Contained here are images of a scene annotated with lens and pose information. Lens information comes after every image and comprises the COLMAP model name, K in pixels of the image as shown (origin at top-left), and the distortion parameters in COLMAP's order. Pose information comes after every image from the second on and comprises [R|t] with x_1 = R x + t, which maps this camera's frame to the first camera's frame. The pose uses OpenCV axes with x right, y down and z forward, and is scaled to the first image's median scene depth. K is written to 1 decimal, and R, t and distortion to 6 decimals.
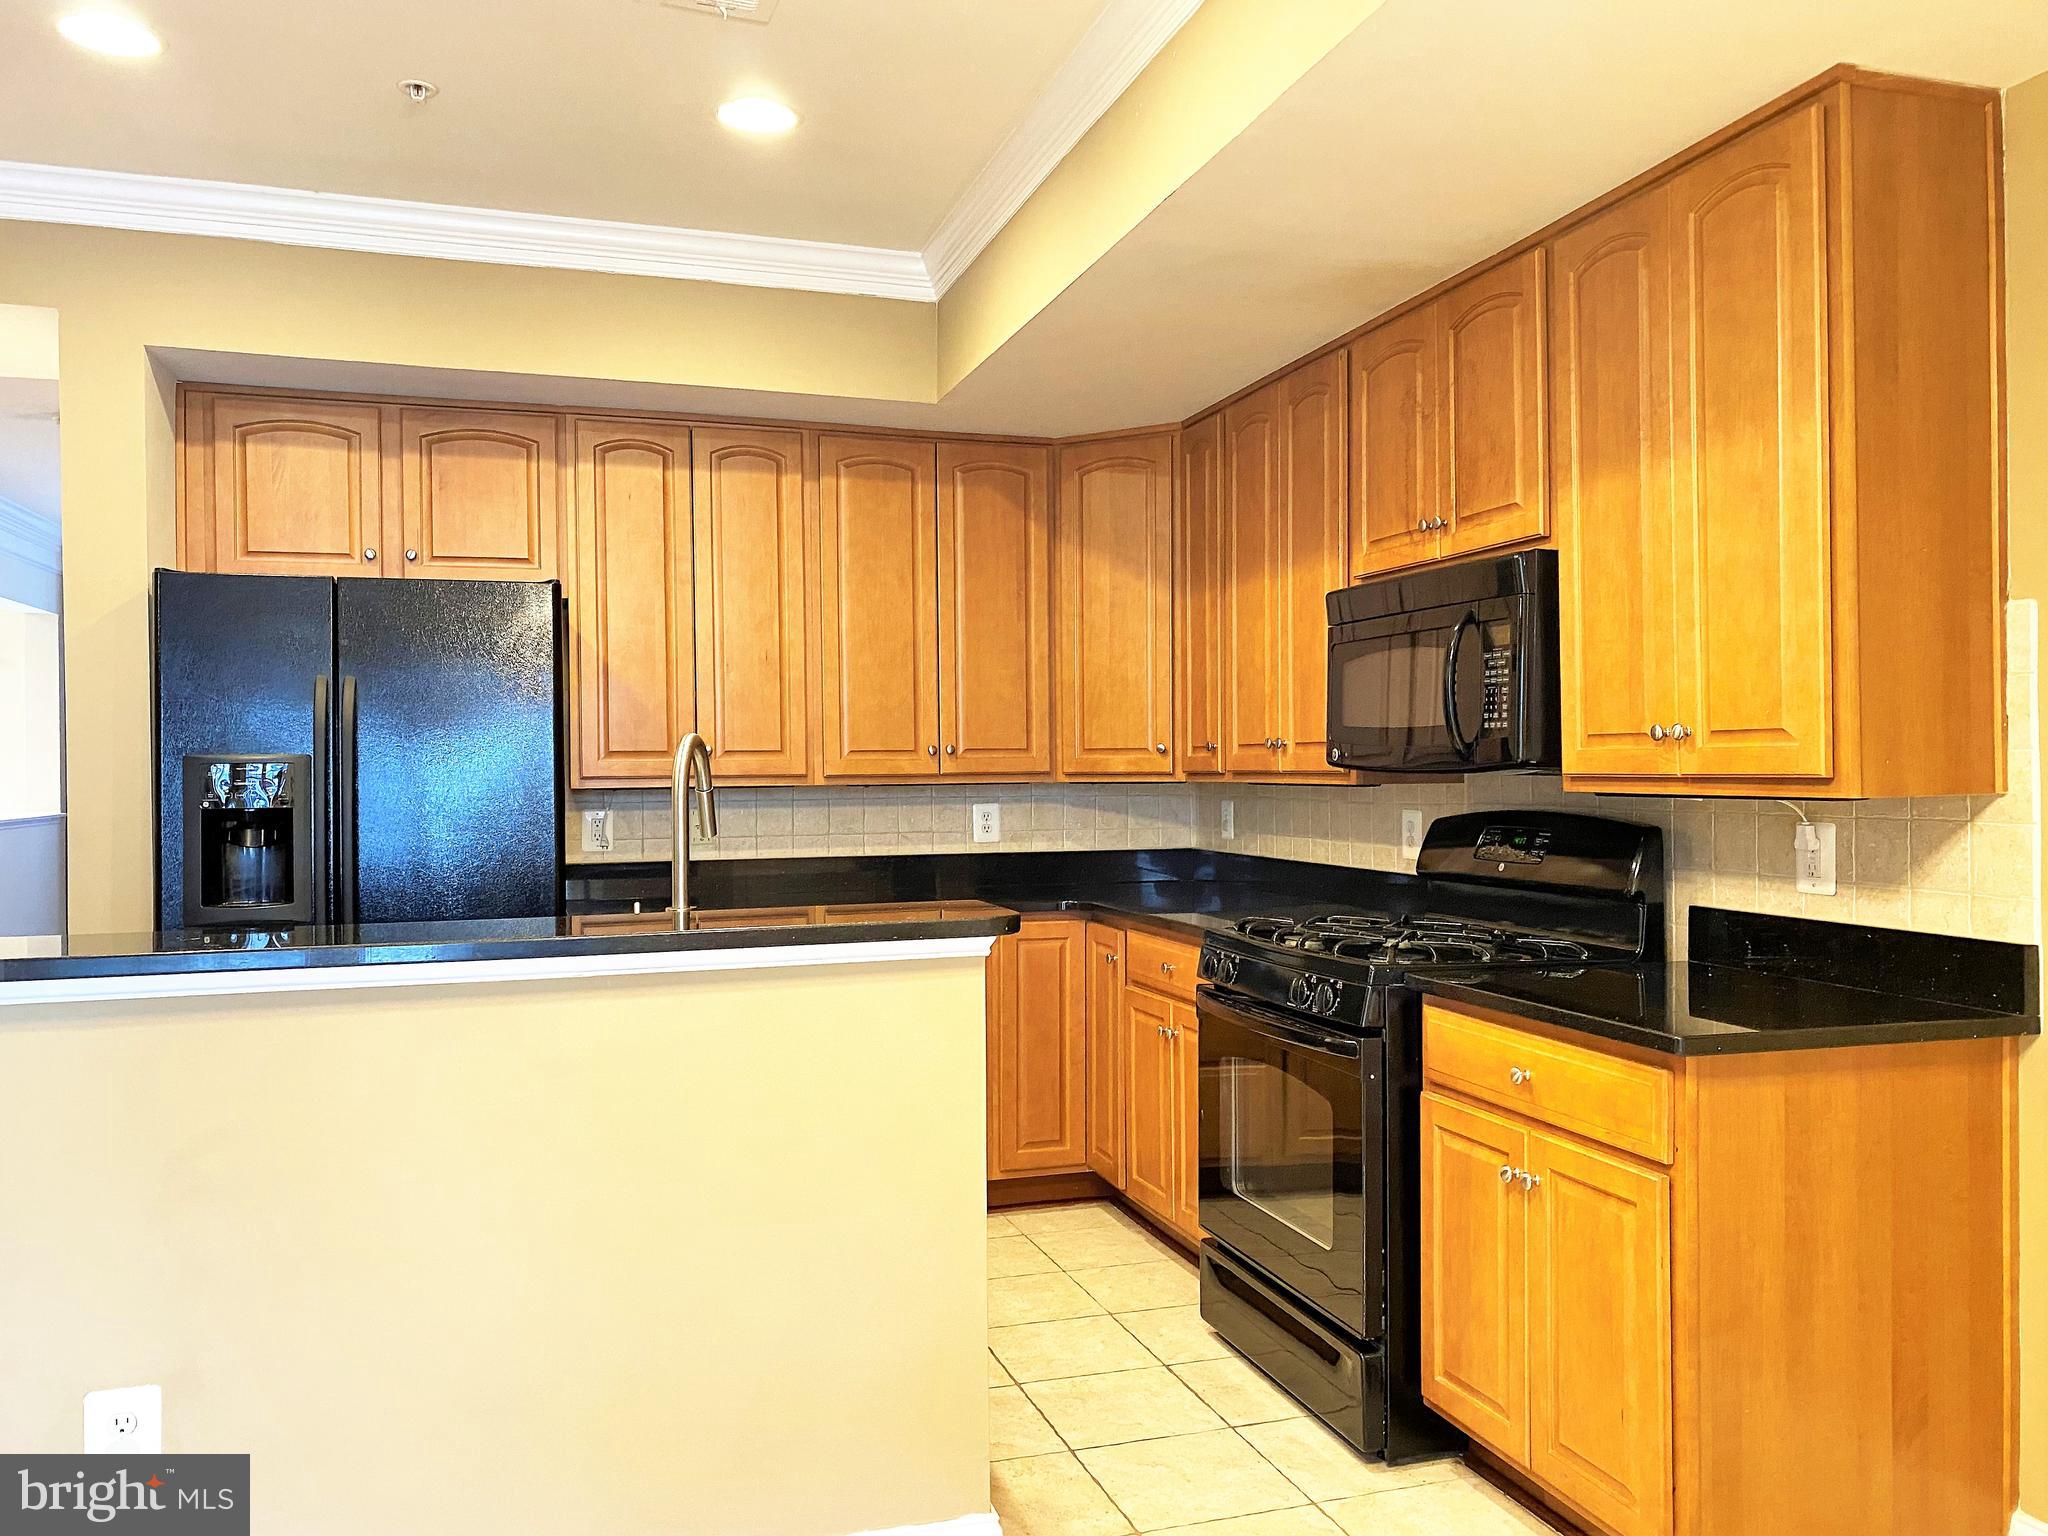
lens RADIAL K [[1575.4, 0, 1029.5], [0, 1575.4, 772.4], [0, 0, 1]] dist [0.012362, -0.002465]
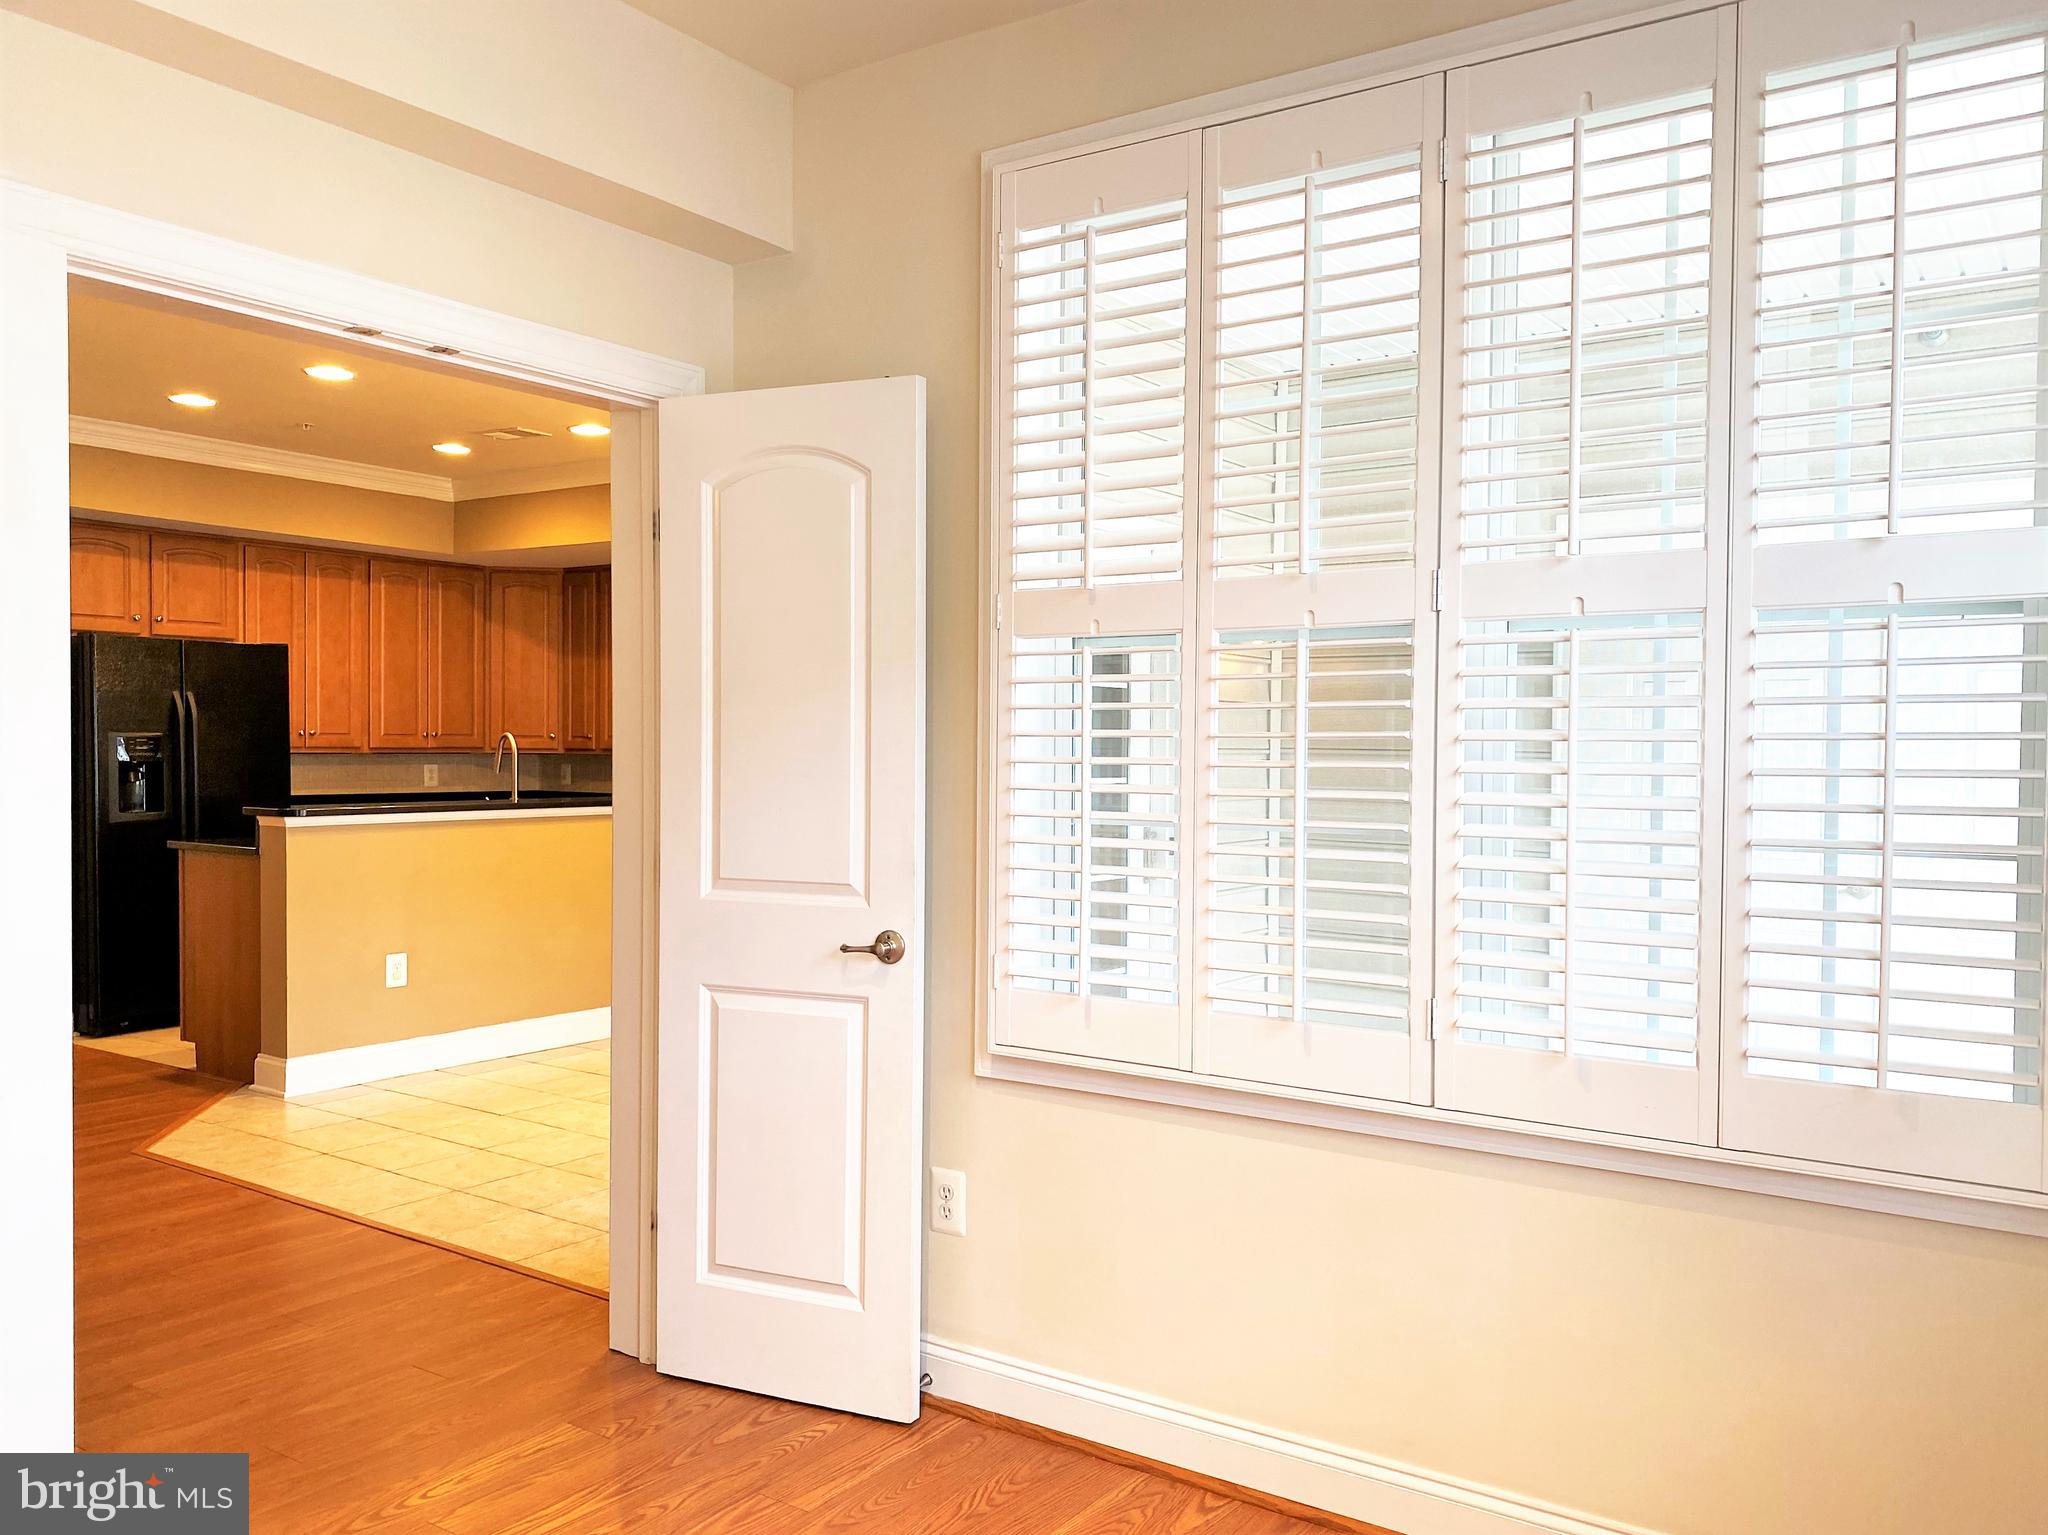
lens RADIAL K [[1647.0, 0, 1068.4], [0, 1647.0, 775.9], [0, 0, 1]] dist [0.002220, -0.004054]
pose [[0.785267, 0.003686, 0.619147, -0.778224], [-0.013710, 0.999841, 0.011437, 0.002467], [-0.619006, -0.017469, 0.785192, -1.141575]]
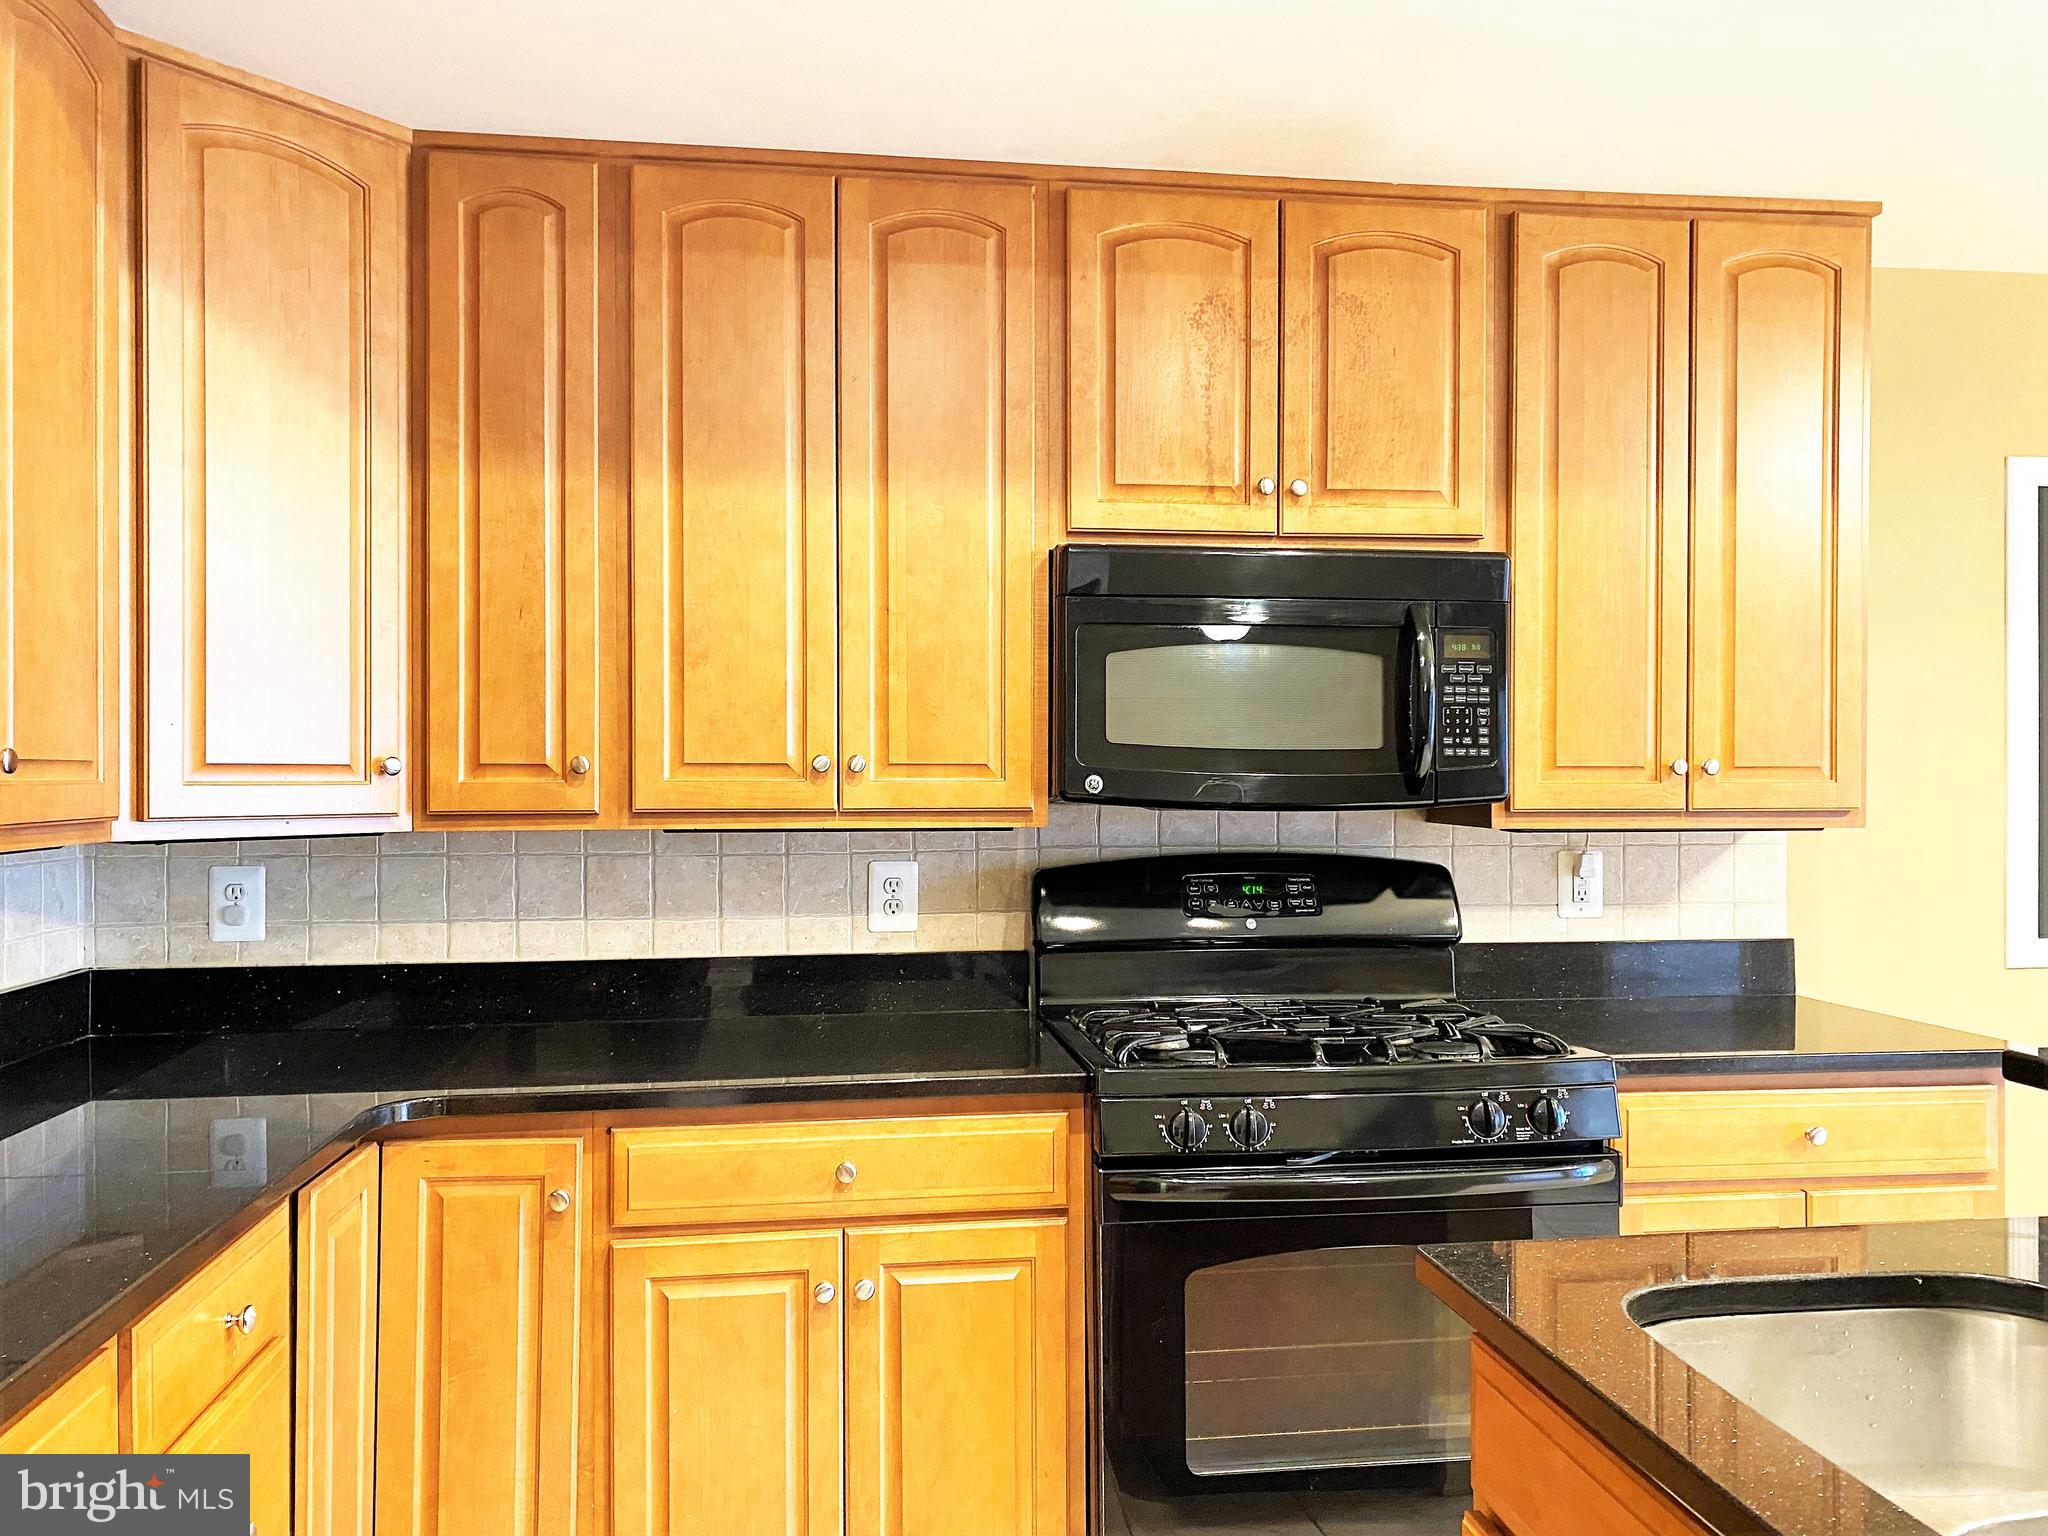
lens RADIAL K [[1560.9, 0, 1035.3], [0, 1560.9, 767.7], [0, 0, 1]] dist [0.018974, -0.008720]
pose [[0.165772, 0.008529, 0.986127, -0.432973], [0.002048, 0.999957, -0.008993, -0.011255], [-0.986162, 0.003511, 0.165747, 0.832095]]
